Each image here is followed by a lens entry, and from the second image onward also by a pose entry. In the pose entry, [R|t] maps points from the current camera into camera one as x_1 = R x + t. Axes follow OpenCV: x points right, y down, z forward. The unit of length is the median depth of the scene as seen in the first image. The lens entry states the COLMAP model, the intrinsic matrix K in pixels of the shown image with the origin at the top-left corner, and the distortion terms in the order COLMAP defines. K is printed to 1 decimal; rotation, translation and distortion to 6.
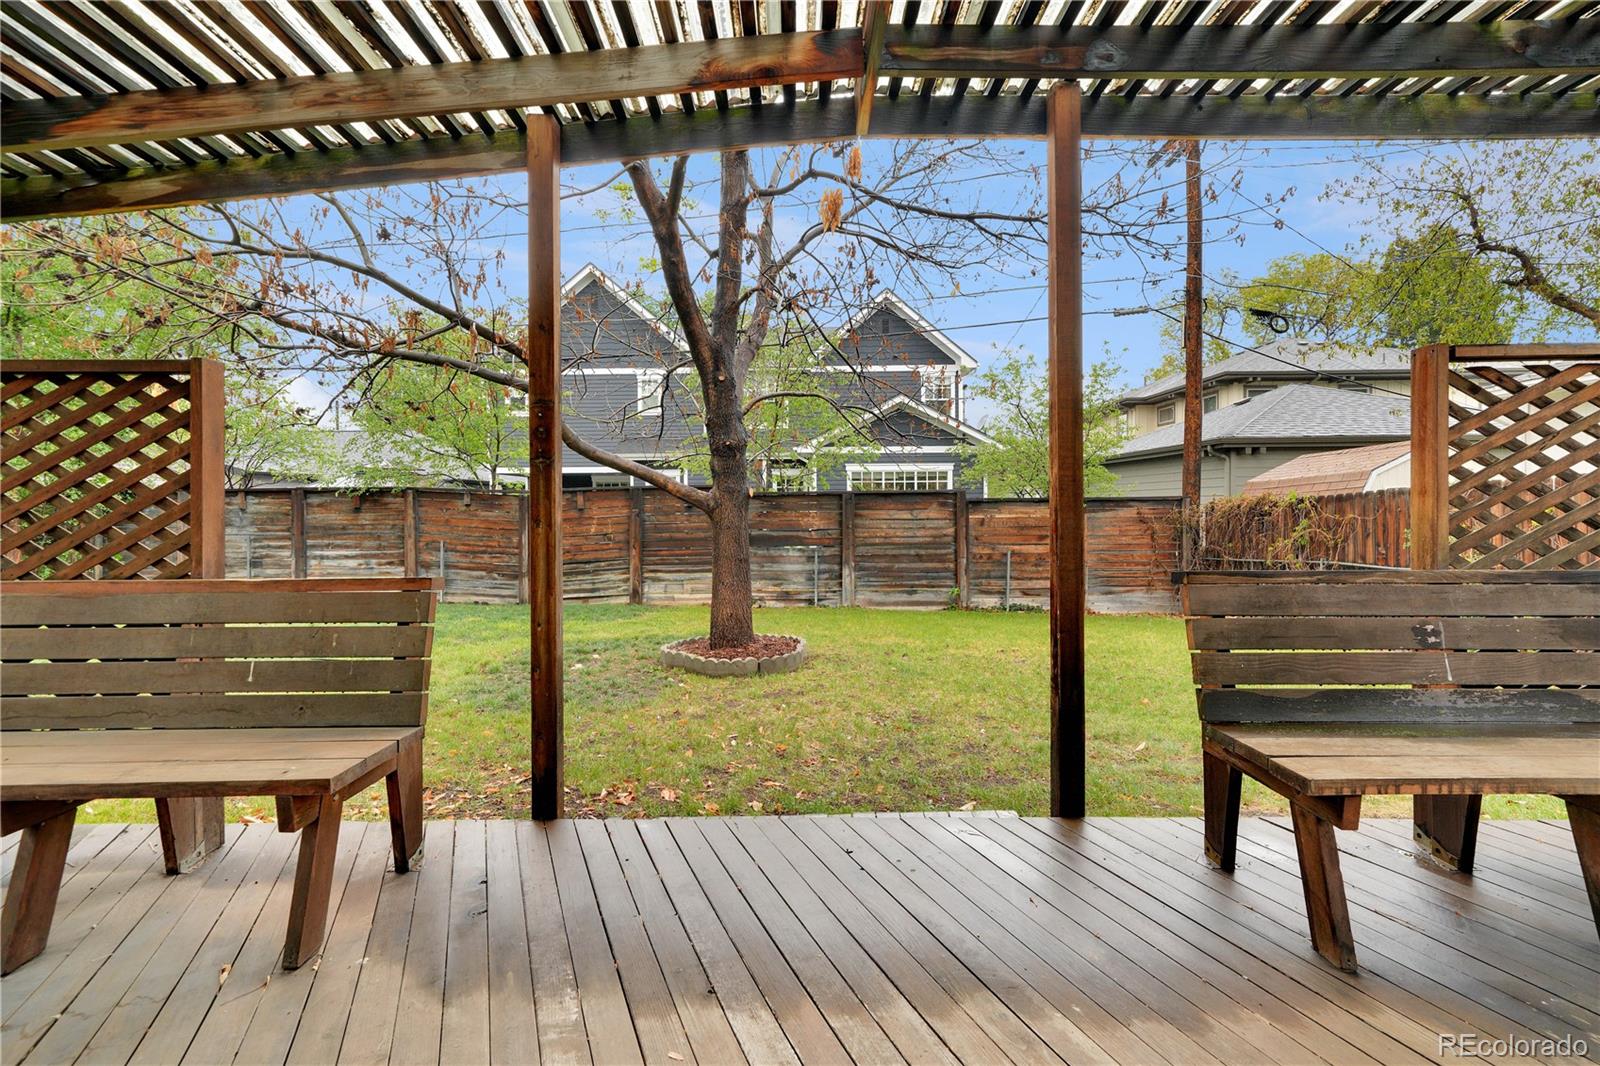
lens RADIAL K [[726.0, 0, 799.0], [0, 726.0, 514.8], [0, 0, 1]] dist [0.005469, 0.000766]
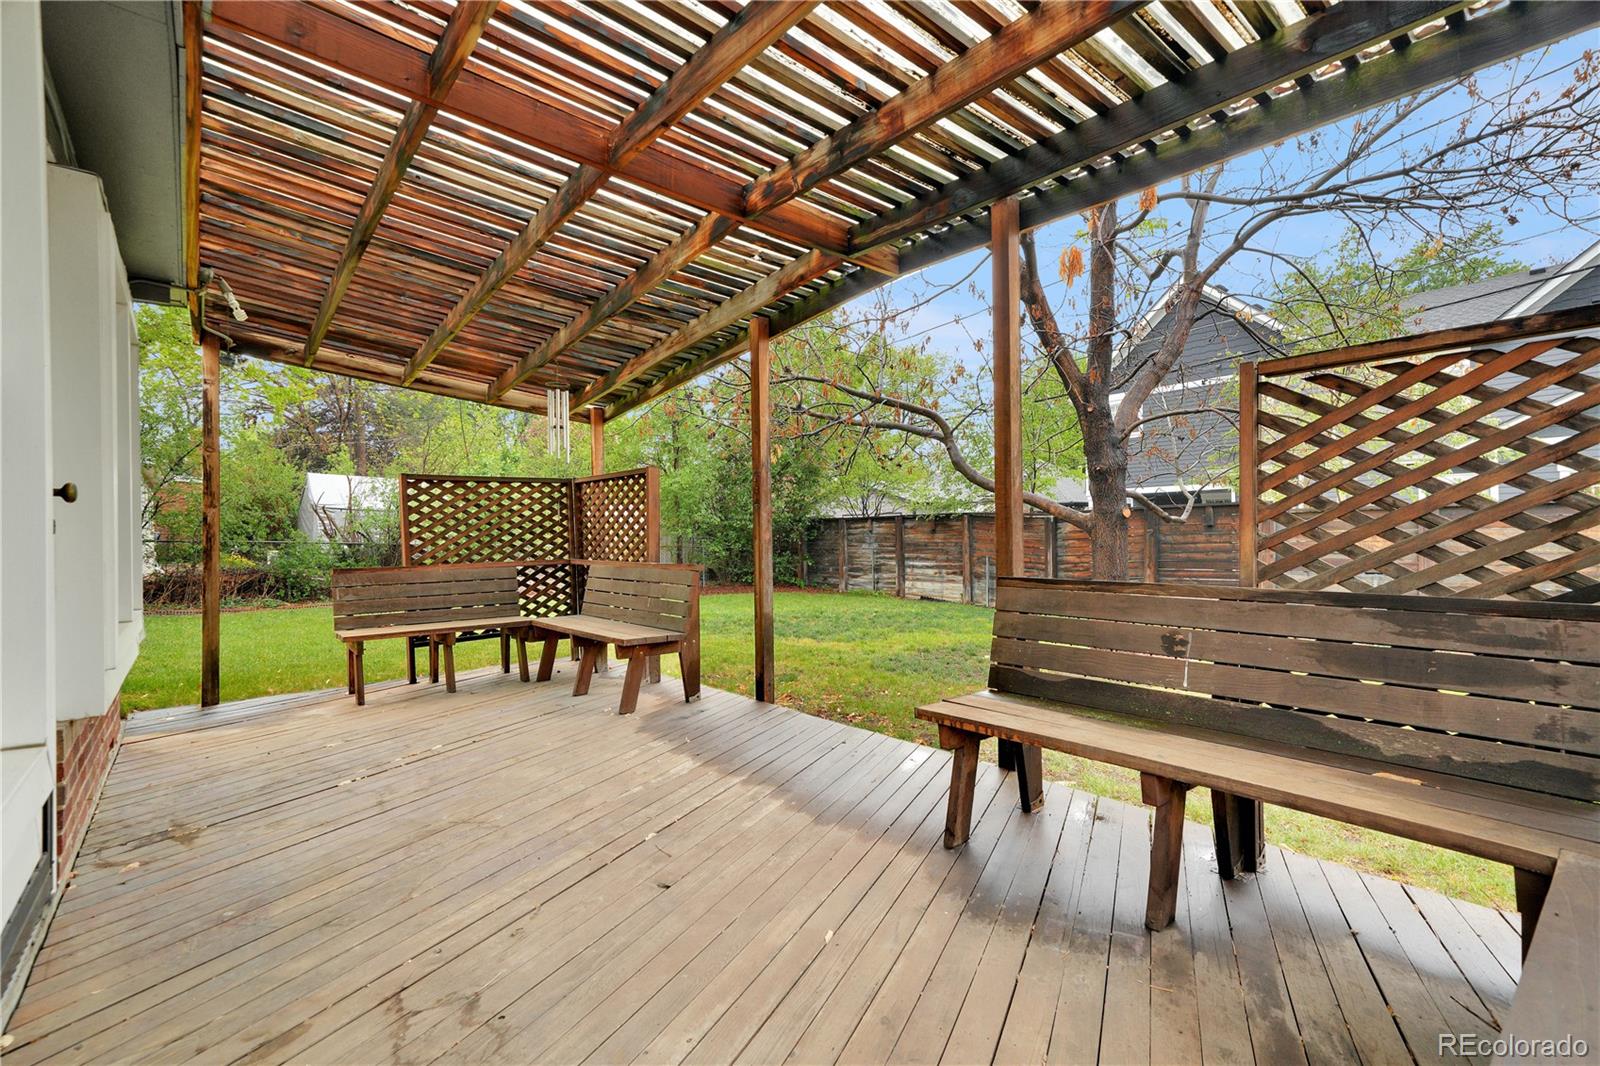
lens RADIAL K [[726.0, 0, 802.9], [0, 726.0, 540.5], [0, 0, 1]] dist [0.005469, 0.000766]
pose [[0.646818, 0.004628, -0.762630, 1.071662], [0.001149, 0.999975, 0.007042, 0.003328], [0.762644, -0.005431, 0.646796, -0.095542]]
